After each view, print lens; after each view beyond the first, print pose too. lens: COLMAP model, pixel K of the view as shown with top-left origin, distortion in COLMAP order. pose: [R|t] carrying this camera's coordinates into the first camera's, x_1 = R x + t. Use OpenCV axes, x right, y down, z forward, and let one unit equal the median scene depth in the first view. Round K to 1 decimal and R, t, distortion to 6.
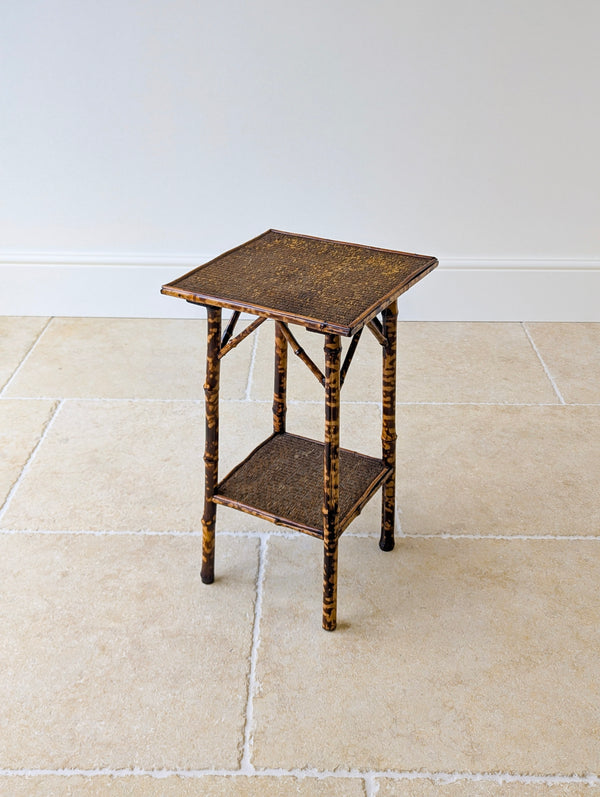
lens RADIAL K [[885.2, 0, 300.0], [0, 885.2, 401.2], [0, 0, 1]] dist [0.025294, 0.000057]
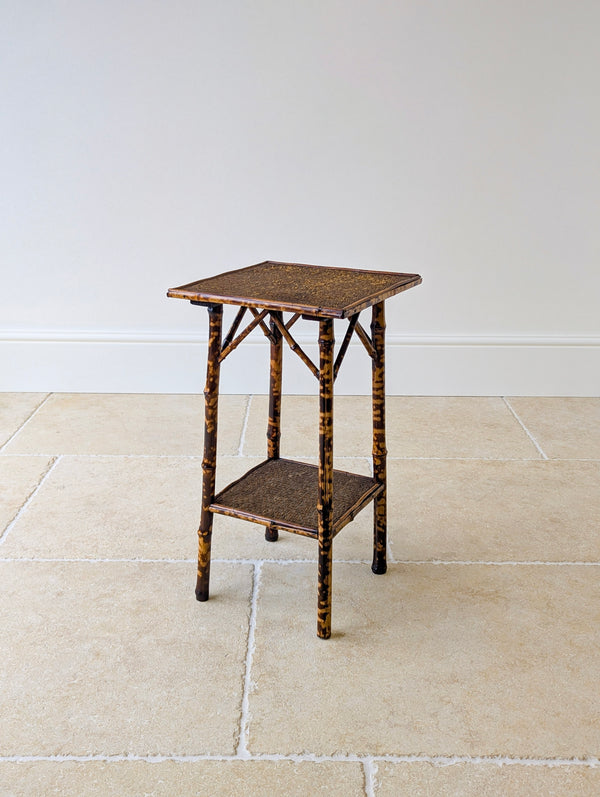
lens RADIAL K [[885.1, 0, 296.9], [0, 885.1, 388.0], [0, 0, 1]] dist [0.019284, 0.021688]
pose [[0.999895, 0.000229, 0.014496, -0.012236], [0.002554, 0.981447, -0.191715, 0.172714], [-0.014271, 0.191732, 0.981344, -0.036643]]
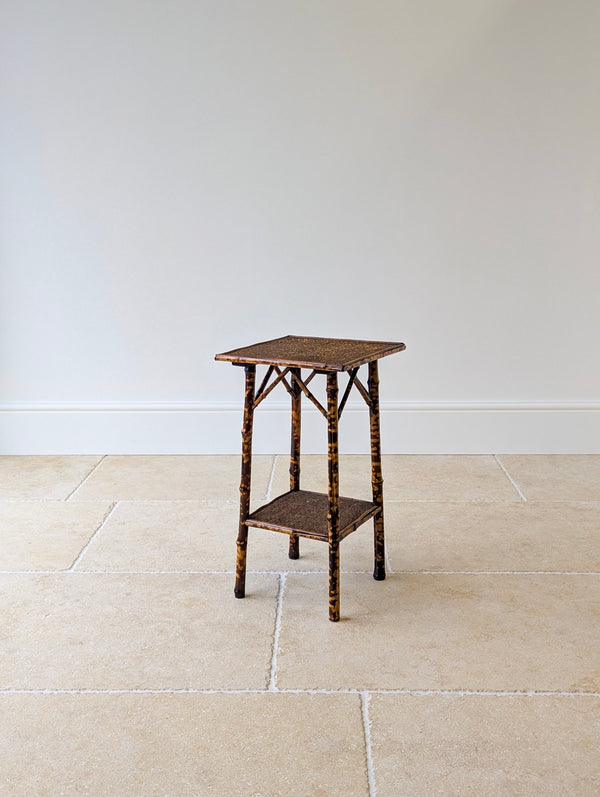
lens RADIAL K [[913.1, 0, 299.8], [0, 913.1, 398.1], [0, 0, 1]] dist [0.022924, -0.023700]
pose [[0.999898, -0.009060, -0.010998, 0.000190], [0.005579, 0.959143, -0.282868, 0.323579], [0.013112, 0.282777, 0.959096, -0.376743]]
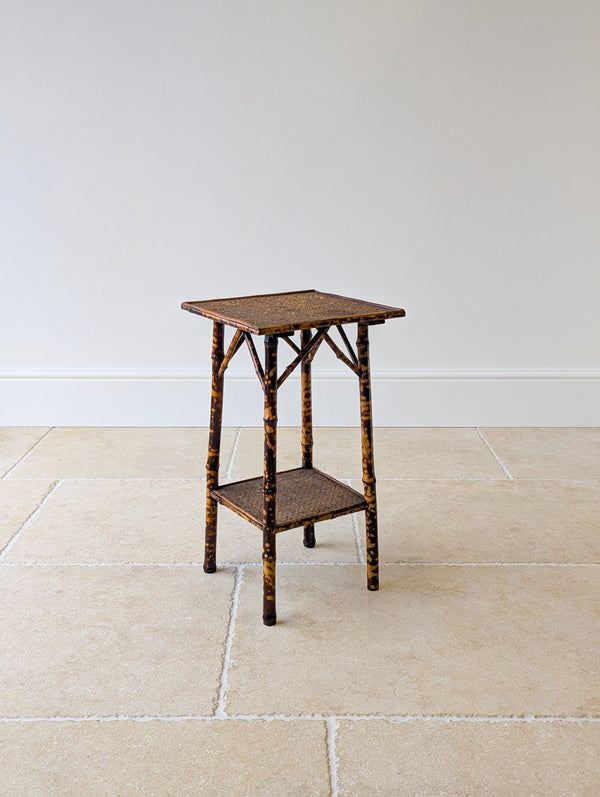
lens RADIAL K [[885.2, 0, 300.0], [0, 885.2, 401.2], [0, 0, 1]] dist [0.025294, 0.000057]
pose [[0.999869, -0.006193, 0.014956, 0.021411], [0.009666, 0.969545, -0.244721, 0.258402], [-0.012985, 0.244833, 0.969478, -0.146889]]
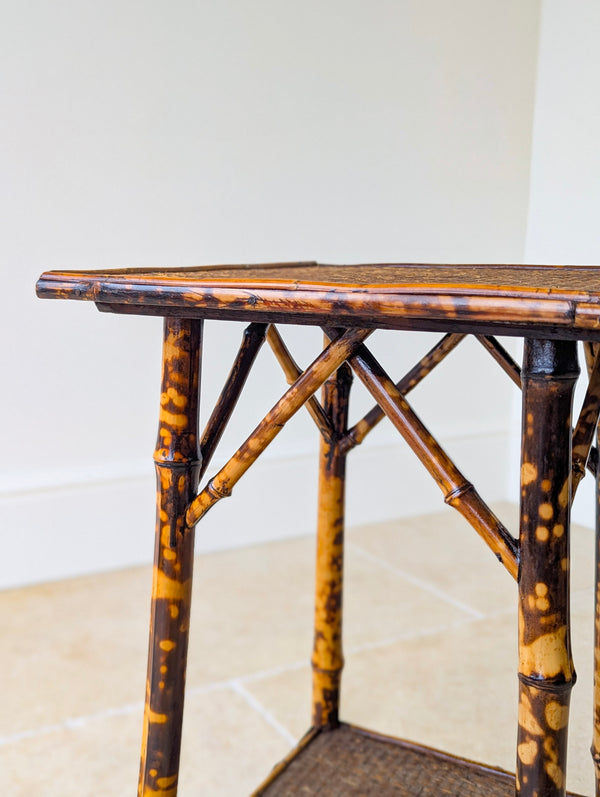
lens RADIAL K [[885.2, 0, 300.0], [0, 885.2, 401.2], [0, 0, 1]] dist [0.025294, 0.000057]
pose [[0.863259, -0.082582, 0.497960, -0.195133], [0.243859, 0.931991, -0.268190, -0.004385], [-0.441947, 0.352949, 0.824688, 0.666367]]
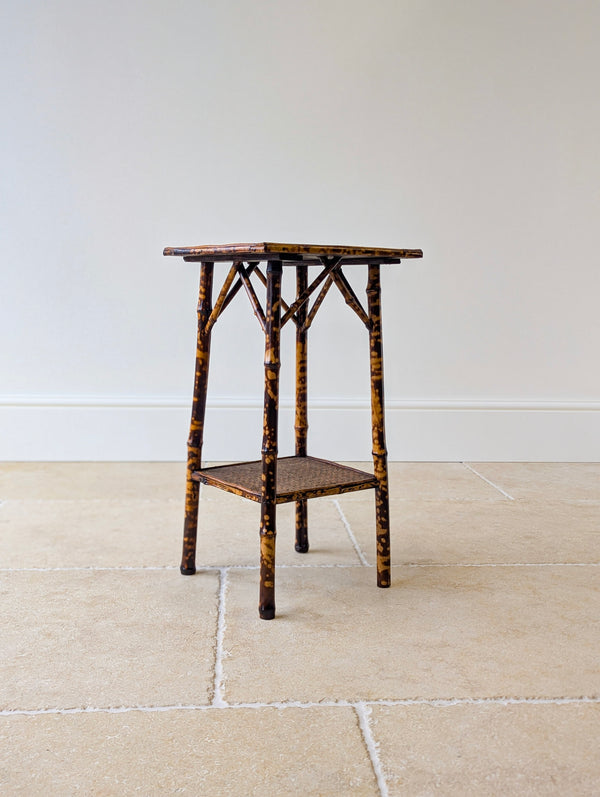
lens RADIAL K [[883.8, 0, 311.8], [0, 883.8, 399.1], [0, 0, 1]] dist [0.025852, 0.017701]
pose [[0.994924, 0.003433, 0.100572, -0.048886], [0.035396, 0.923615, -0.381684, 0.399261], [-0.094200, 0.383306, 0.918805, 0.068970]]
